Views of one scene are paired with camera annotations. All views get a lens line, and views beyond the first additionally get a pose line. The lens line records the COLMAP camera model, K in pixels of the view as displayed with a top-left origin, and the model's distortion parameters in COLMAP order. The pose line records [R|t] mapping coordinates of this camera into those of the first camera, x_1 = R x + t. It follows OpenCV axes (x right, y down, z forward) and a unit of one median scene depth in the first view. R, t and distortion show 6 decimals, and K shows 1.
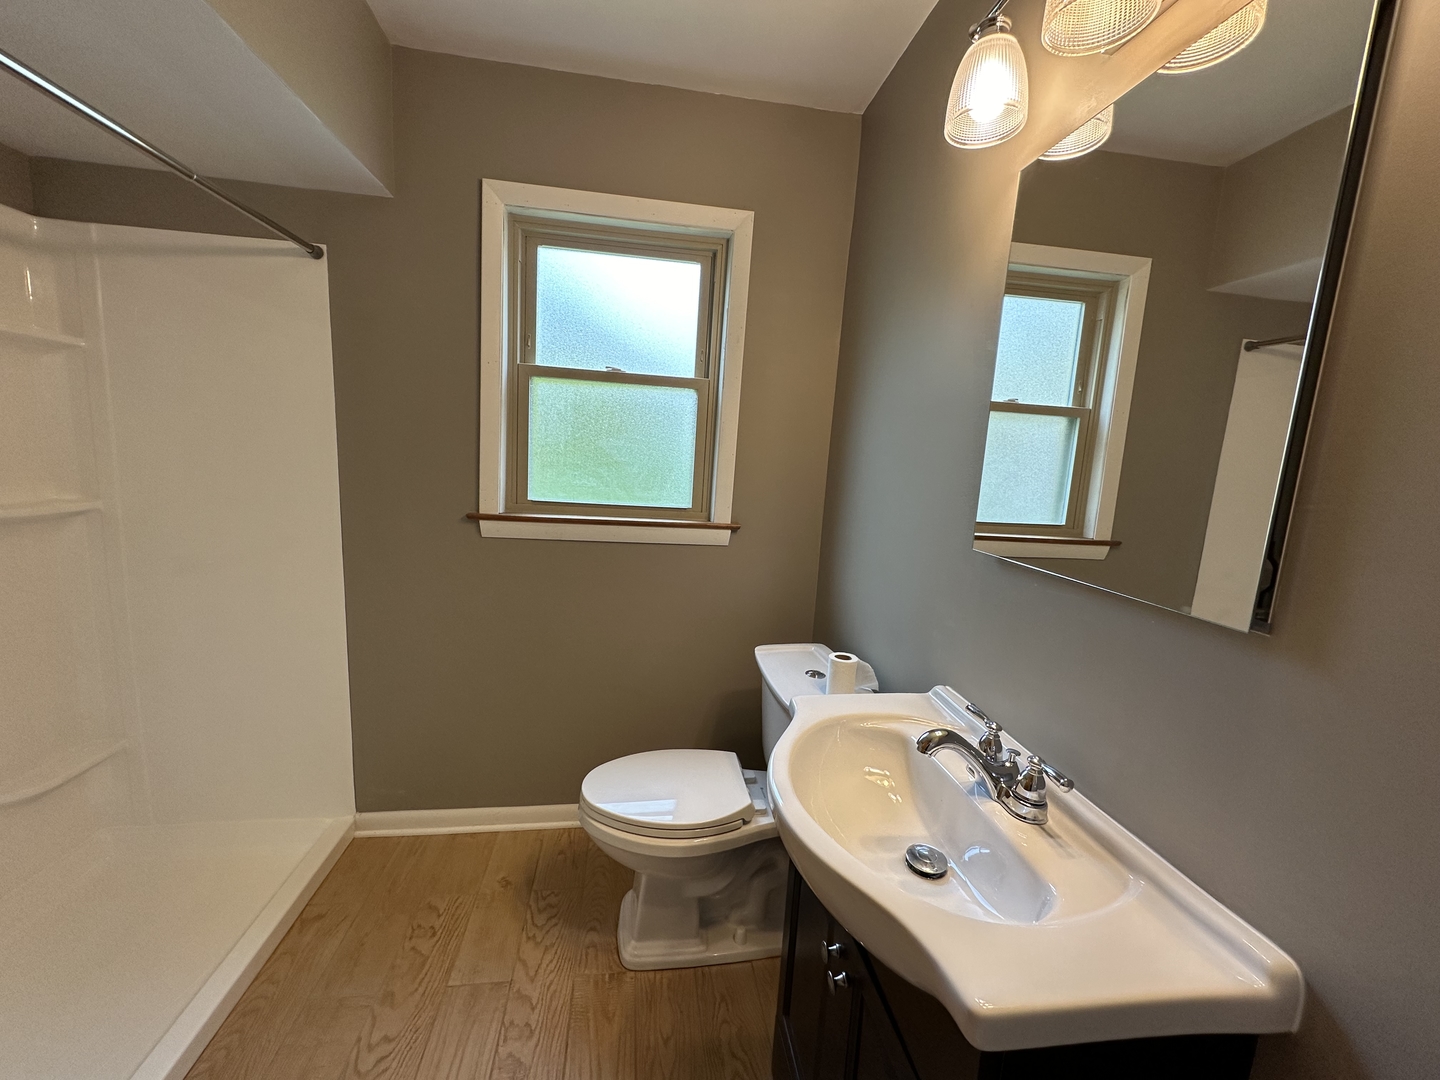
lens RADIAL K [[574.5, 0, 720.0], [0, 574.5, 540.0], [0, 0, 1]] dist [-0.001858, -0.000238]
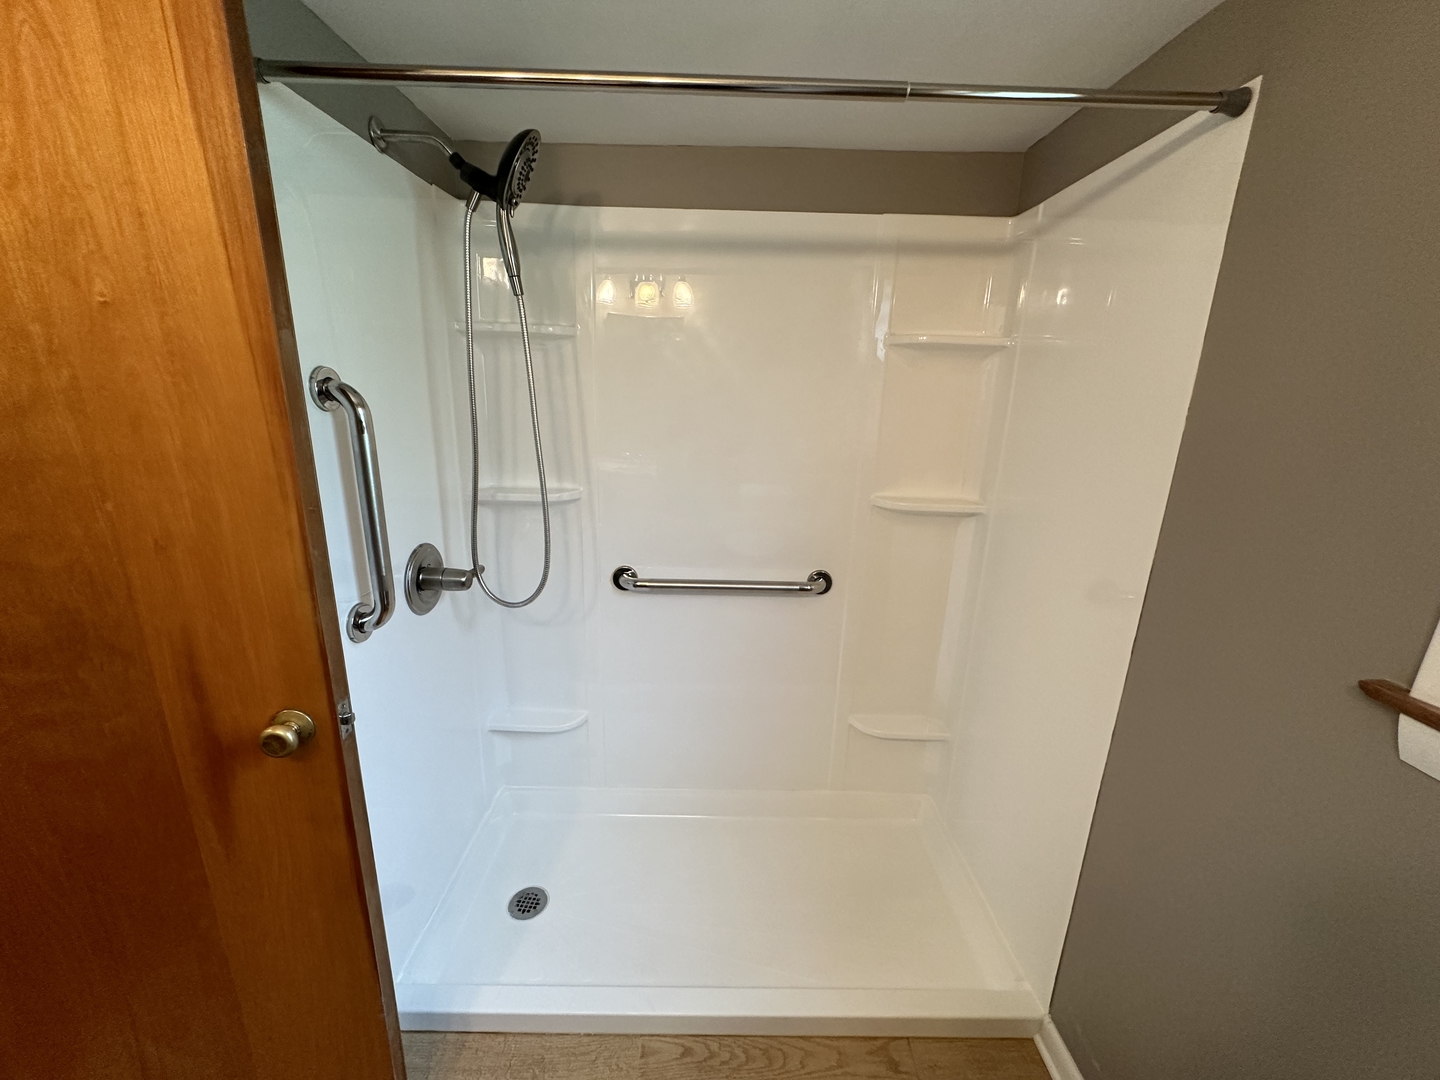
lens RADIAL K [[574.5, 0, 720.0], [0, 574.5, 540.0], [0, 0, 1]] dist [-0.001858, -0.000238]
pose [[-0.137831, 0.200800, -0.969888, -0.052114], [-0.178186, 0.958230, 0.223709, -0.152507], [0.974296, 0.203655, -0.096294, 0.670708]]
